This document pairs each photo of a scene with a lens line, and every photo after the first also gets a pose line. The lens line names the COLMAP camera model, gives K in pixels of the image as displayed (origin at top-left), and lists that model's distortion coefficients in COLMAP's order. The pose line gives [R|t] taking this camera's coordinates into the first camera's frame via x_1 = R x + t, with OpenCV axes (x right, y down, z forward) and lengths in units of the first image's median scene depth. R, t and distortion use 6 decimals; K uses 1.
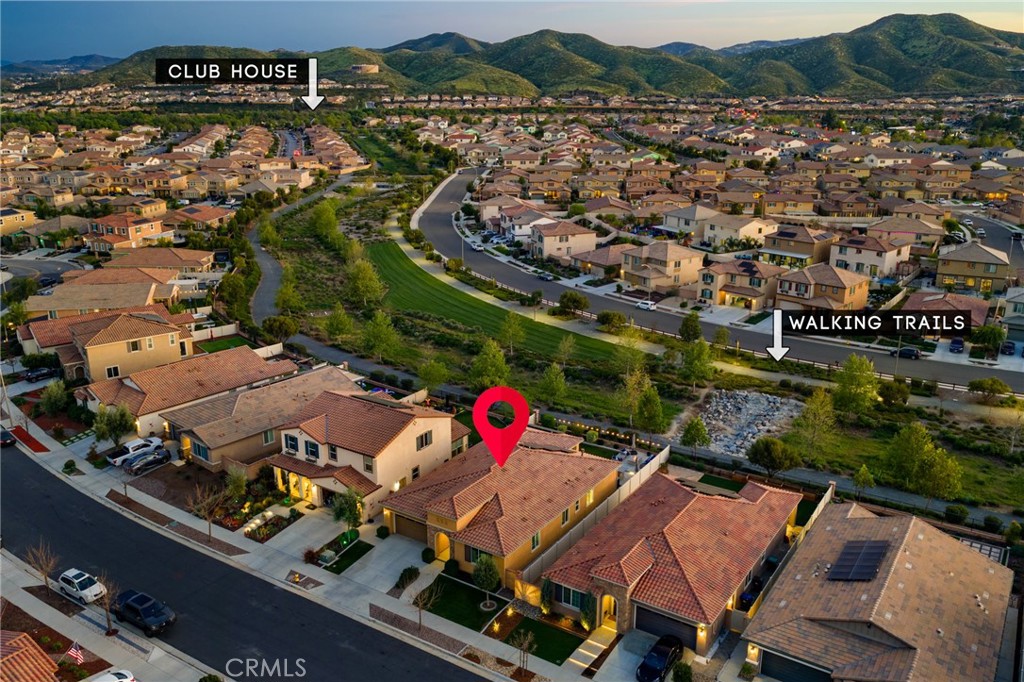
lens RADIAL K [[851.0, 0, 512.0], [0, 851.0, 341.0], [0, 0, 1]] dist [0.008926, -0.012775]
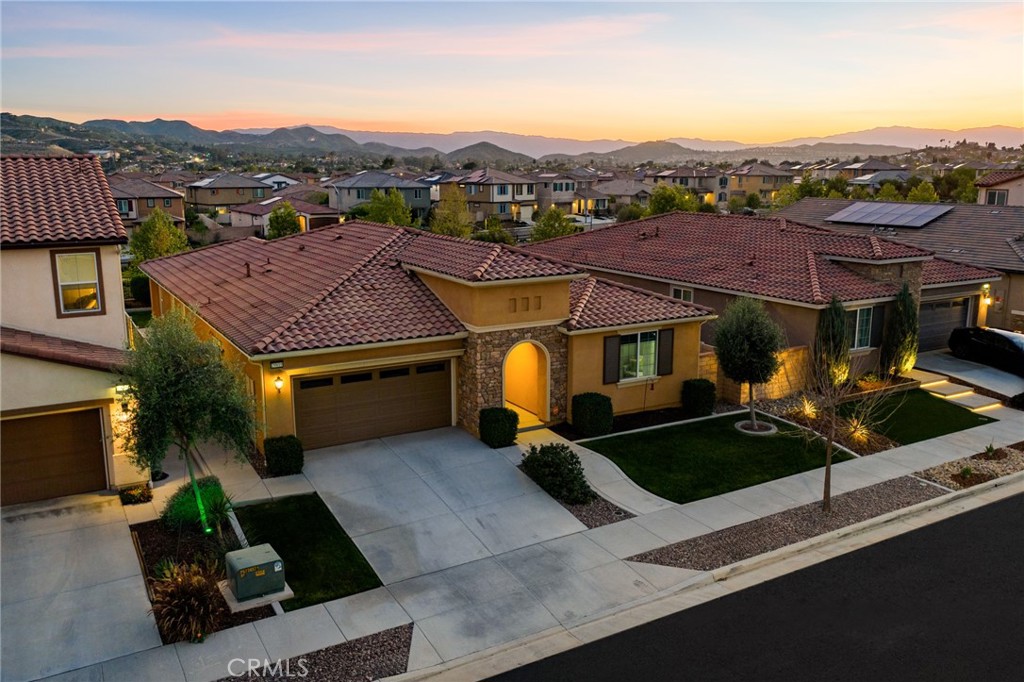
lens RADIAL K [[851.0, 0, 512.0], [0, 851.0, 341.0], [0, 0, 1]] dist [0.008926, -0.012775]
pose [[0.446959, -0.182277, 0.875787, -0.173856], [0.264543, 0.962164, 0.065245, 0.090013], [-0.854543, 0.202521, 0.478269, 0.375045]]
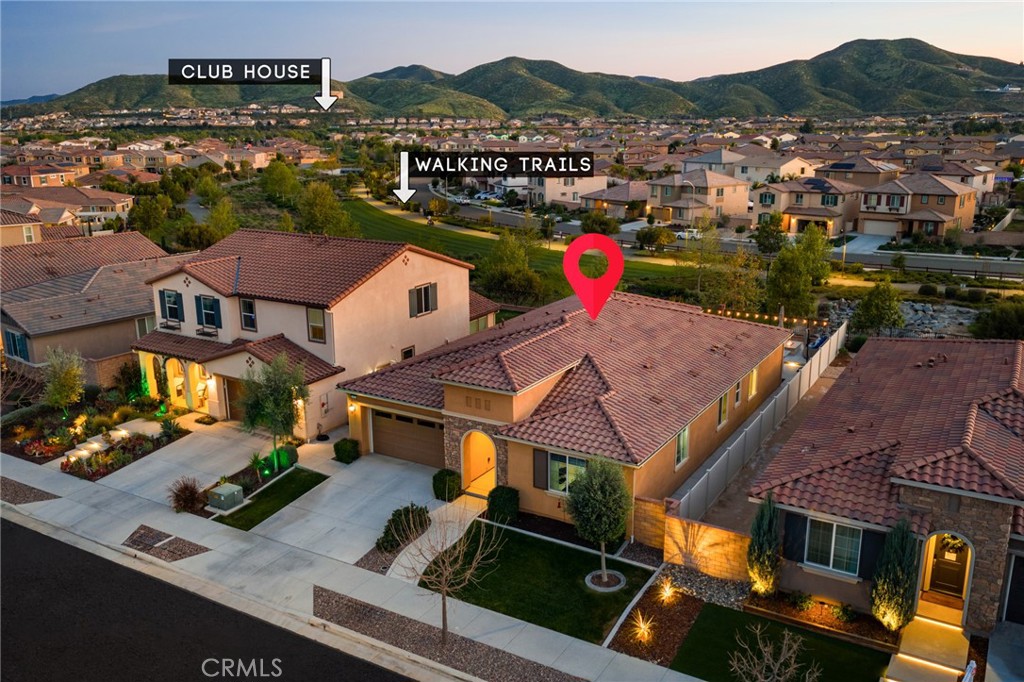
lens RADIAL K [[851.0, 0, 512.0], [0, 851.0, 341.0], [0, 0, 1]] dist [0.008926, -0.012775]
pose [[0.999154, -0.018389, 0.036777, -0.035671], [0.019938, 0.998910, -0.042196, 0.088235], [-0.035961, 0.042894, 0.998432, 0.244932]]
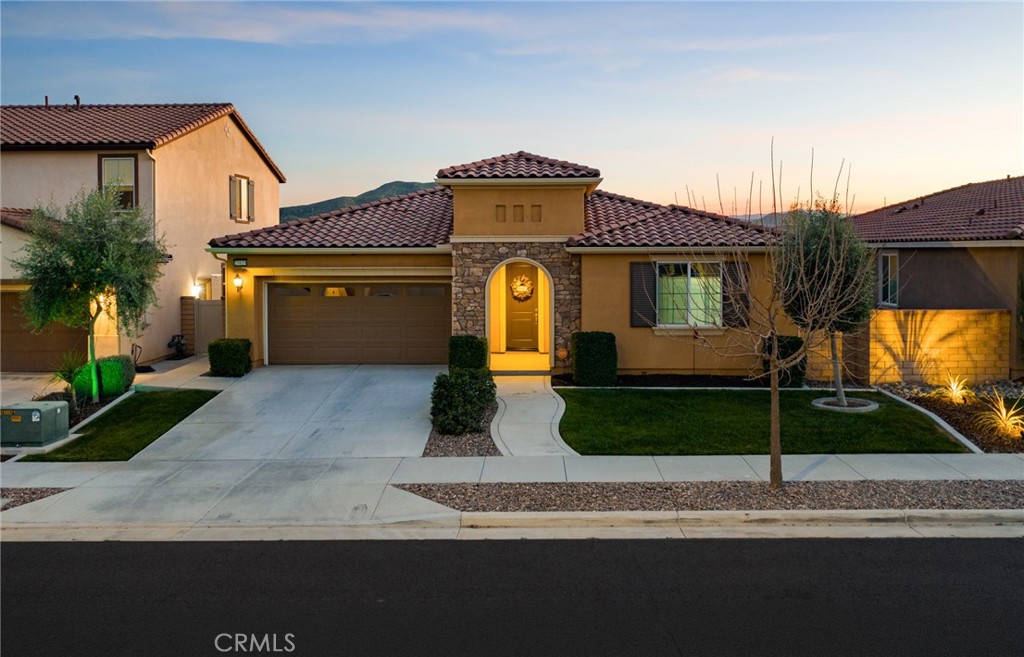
lens RADIAL K [[843.0, 0, 511.9], [0, 843.0, 292.2], [0, 0, 1]] dist [0.009999, 0.007129]
pose [[0.852076, -0.030432, 0.522532, -0.102875], [0.158846, 0.966261, -0.202750, 0.130675], [-0.498733, 0.255761, 0.828162, 0.345670]]
